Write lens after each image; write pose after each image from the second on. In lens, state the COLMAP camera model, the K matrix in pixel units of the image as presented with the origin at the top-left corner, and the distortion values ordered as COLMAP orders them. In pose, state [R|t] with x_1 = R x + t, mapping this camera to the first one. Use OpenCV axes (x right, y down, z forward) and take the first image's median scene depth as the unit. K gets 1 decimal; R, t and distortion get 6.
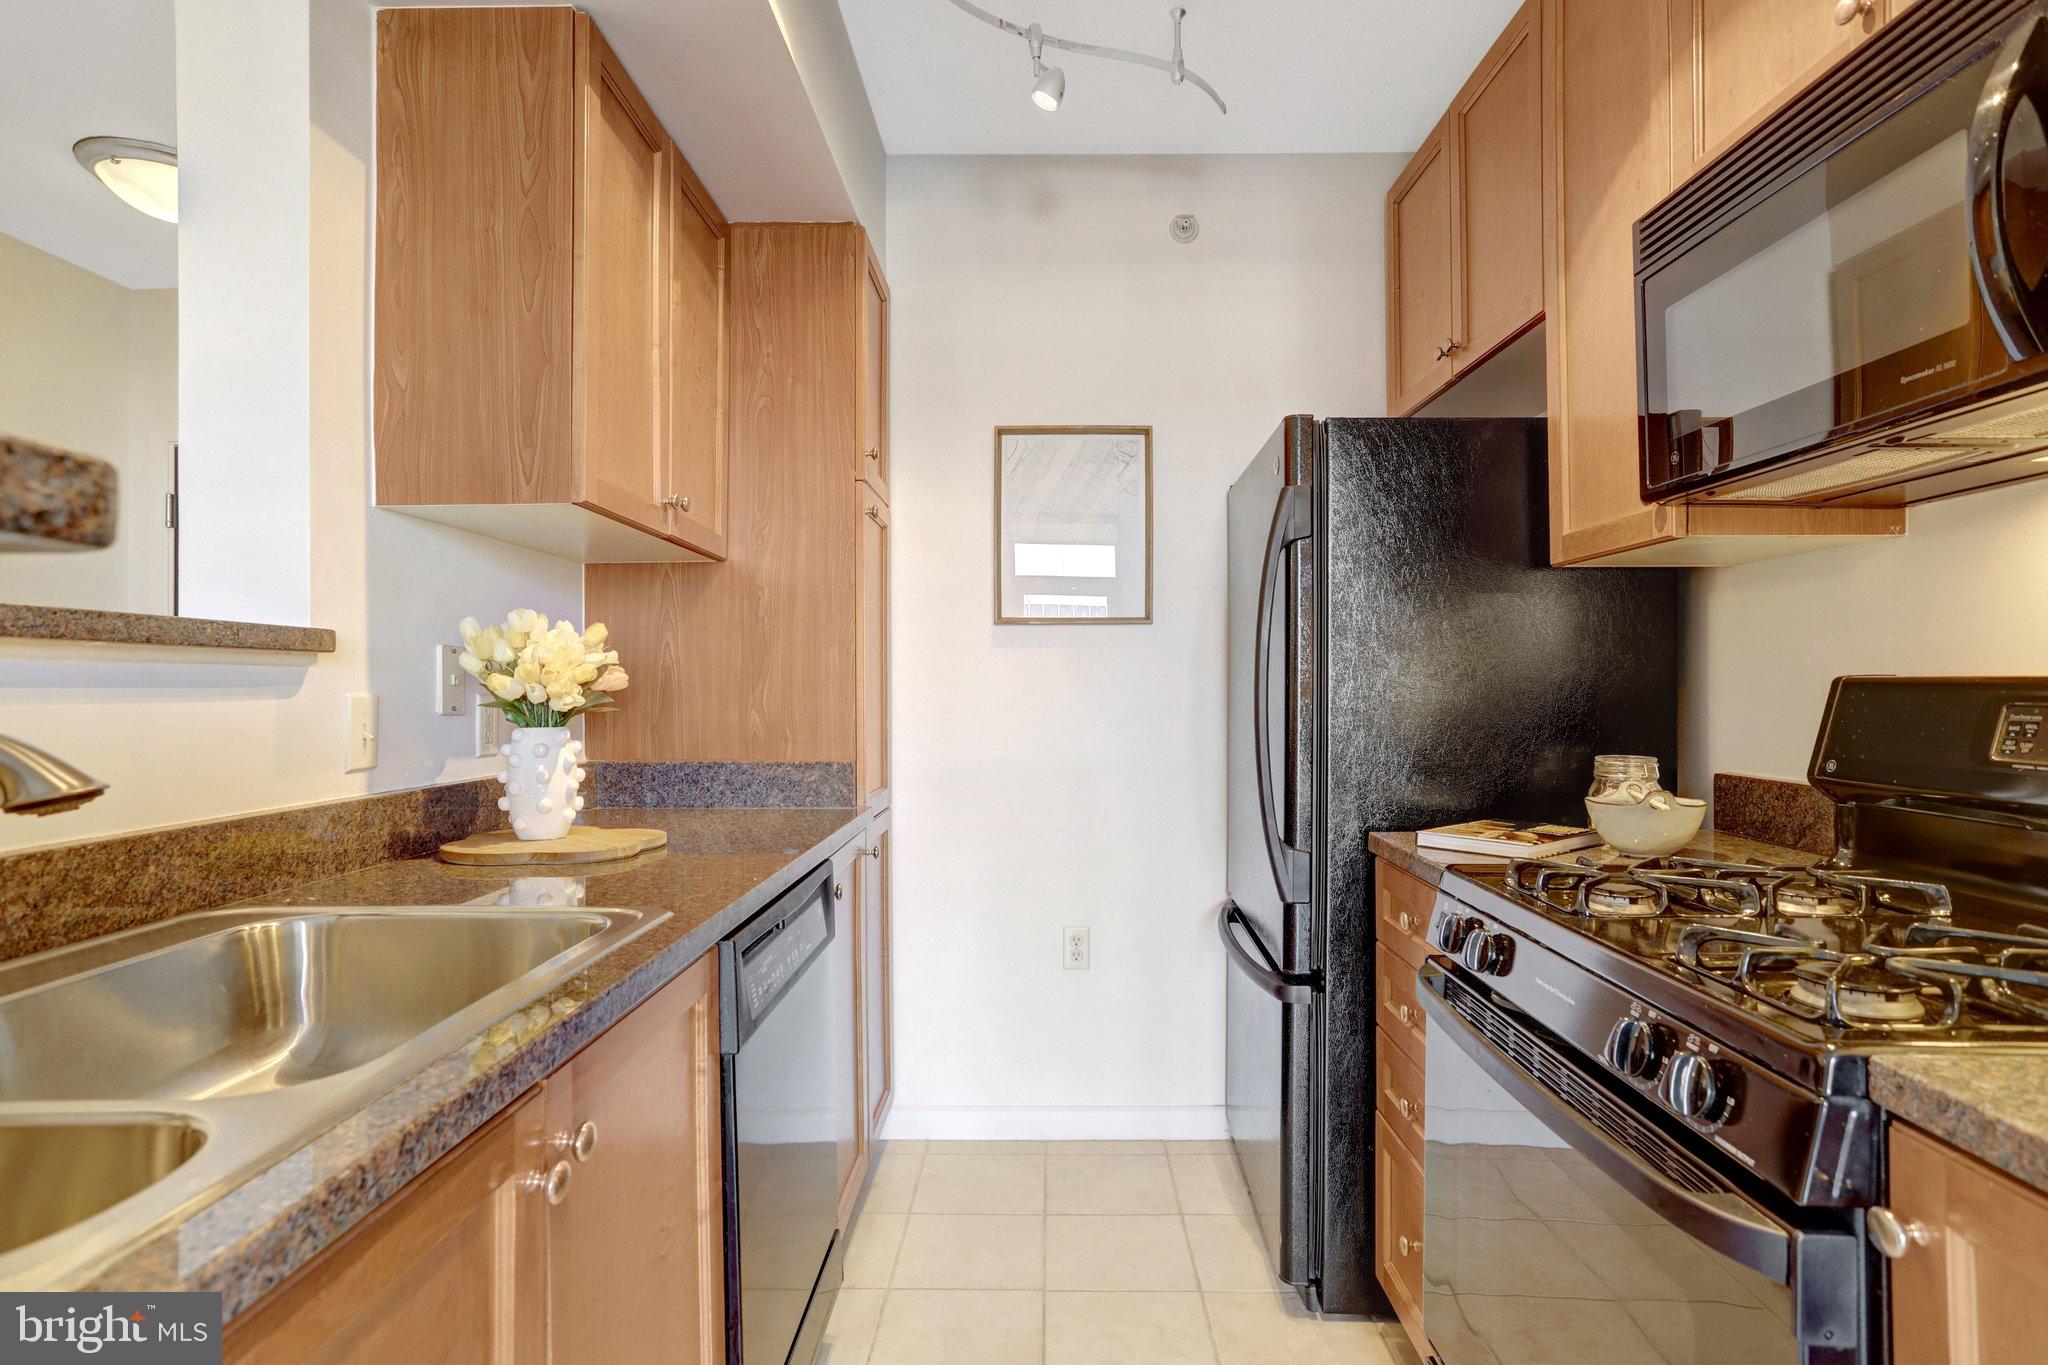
lens RADIAL K [[1027.9, 0, 1031.2], [0, 1027.9, 669.4], [0, 0, 1]] dist [-0.013367, 0.015809]
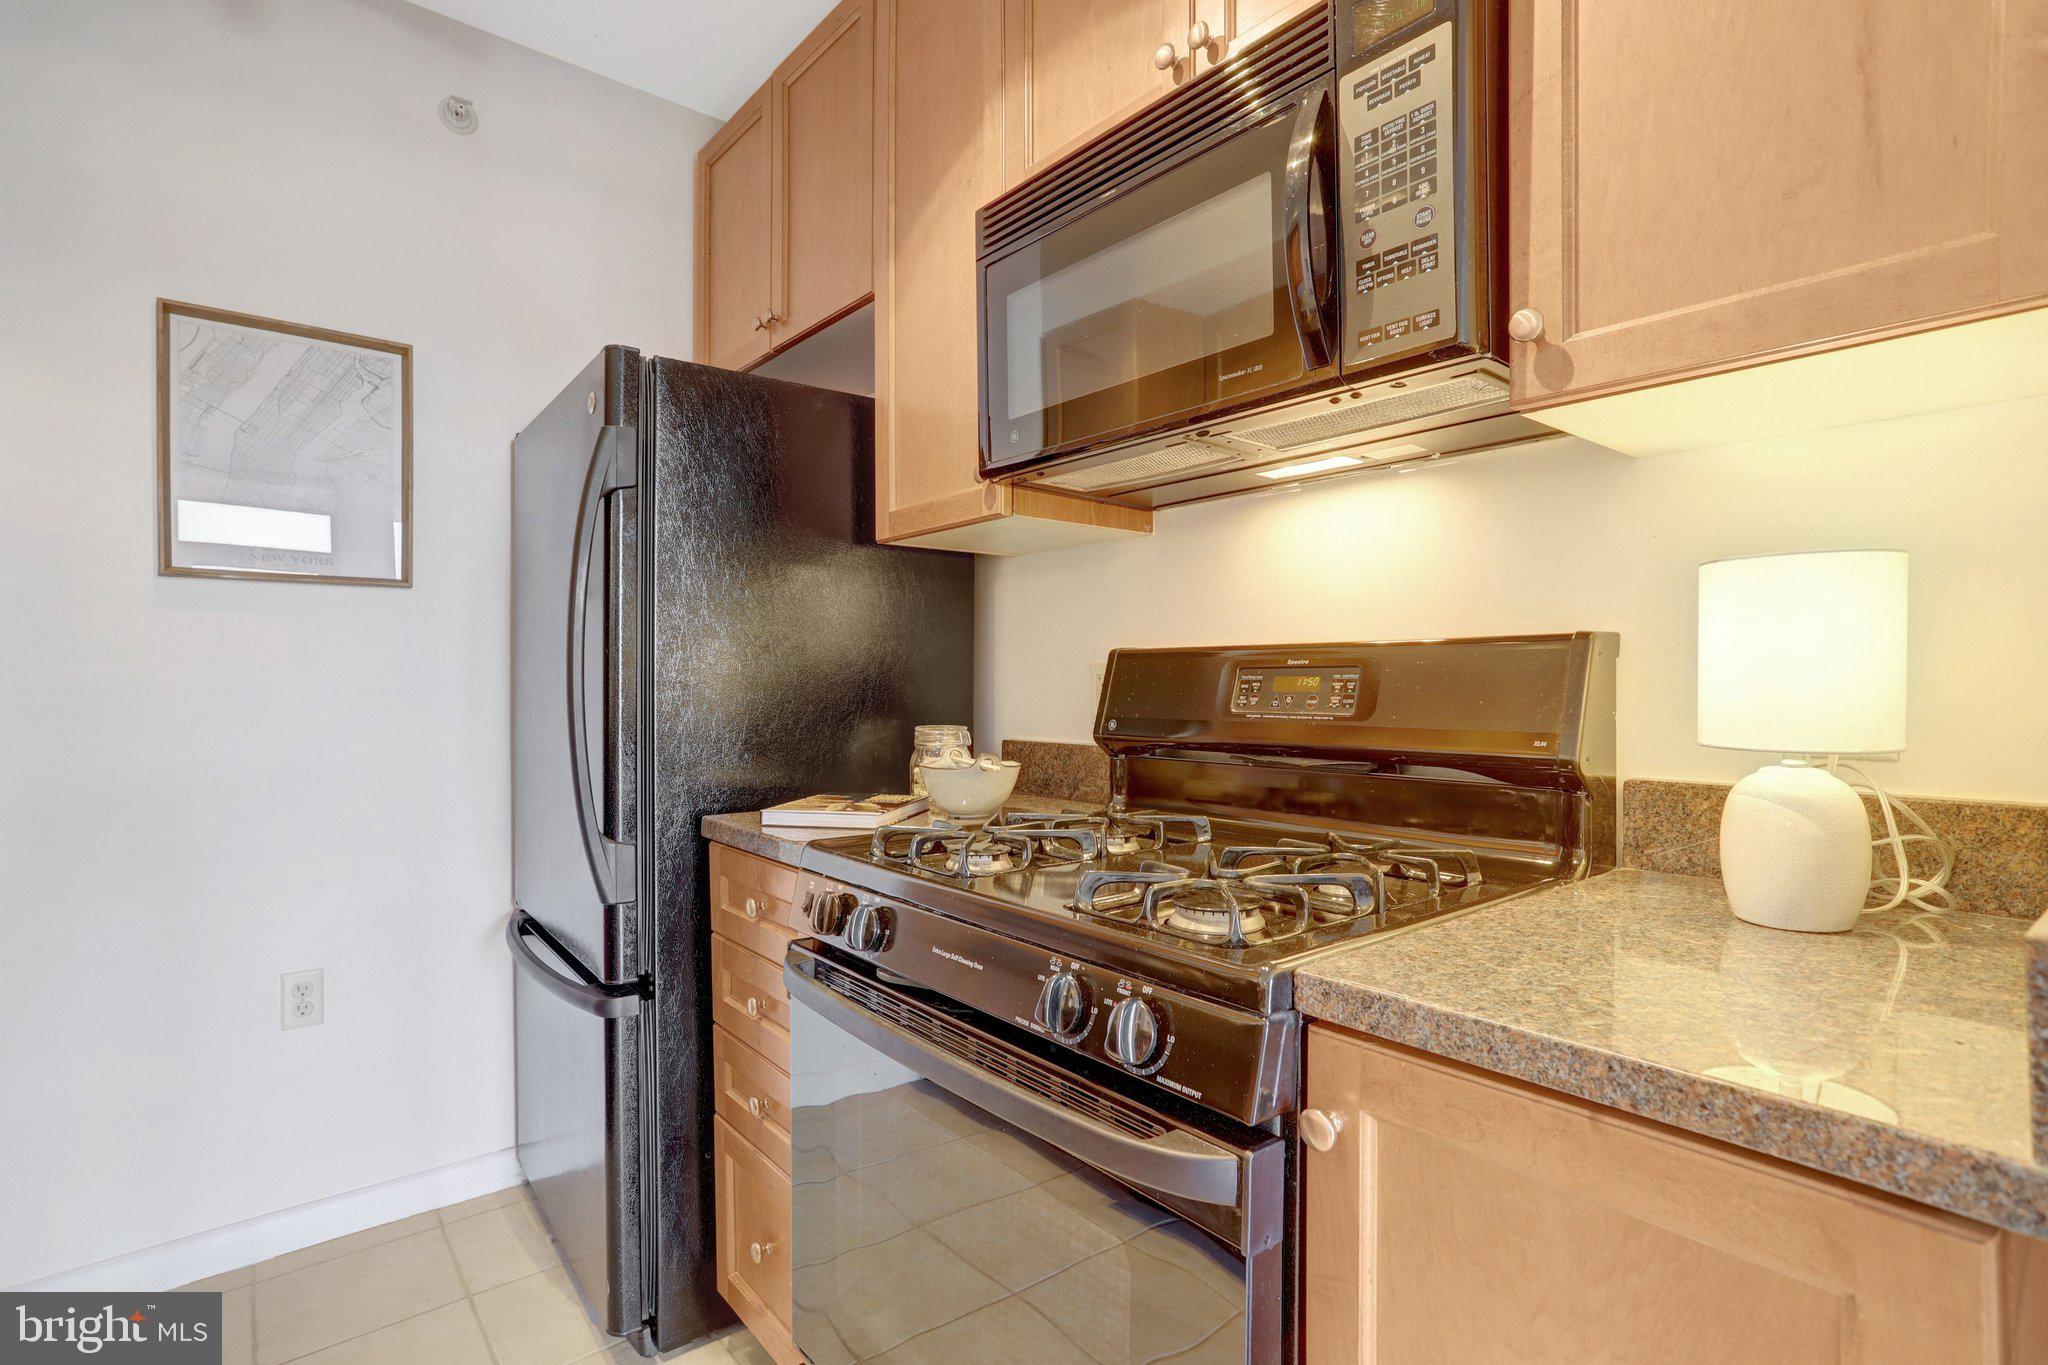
lens RADIAL K [[1011.9, 0, 1022.7], [0, 1011.9, 693.0], [0, 0, 1]] dist [-0.065399, 0.054553]
pose [[0.771284, -0.002739, 0.636486, -0.019830], [-0.015045, 0.999633, 0.022533, 0.025131], [-0.636314, -0.026955, 0.770959, 0.135418]]
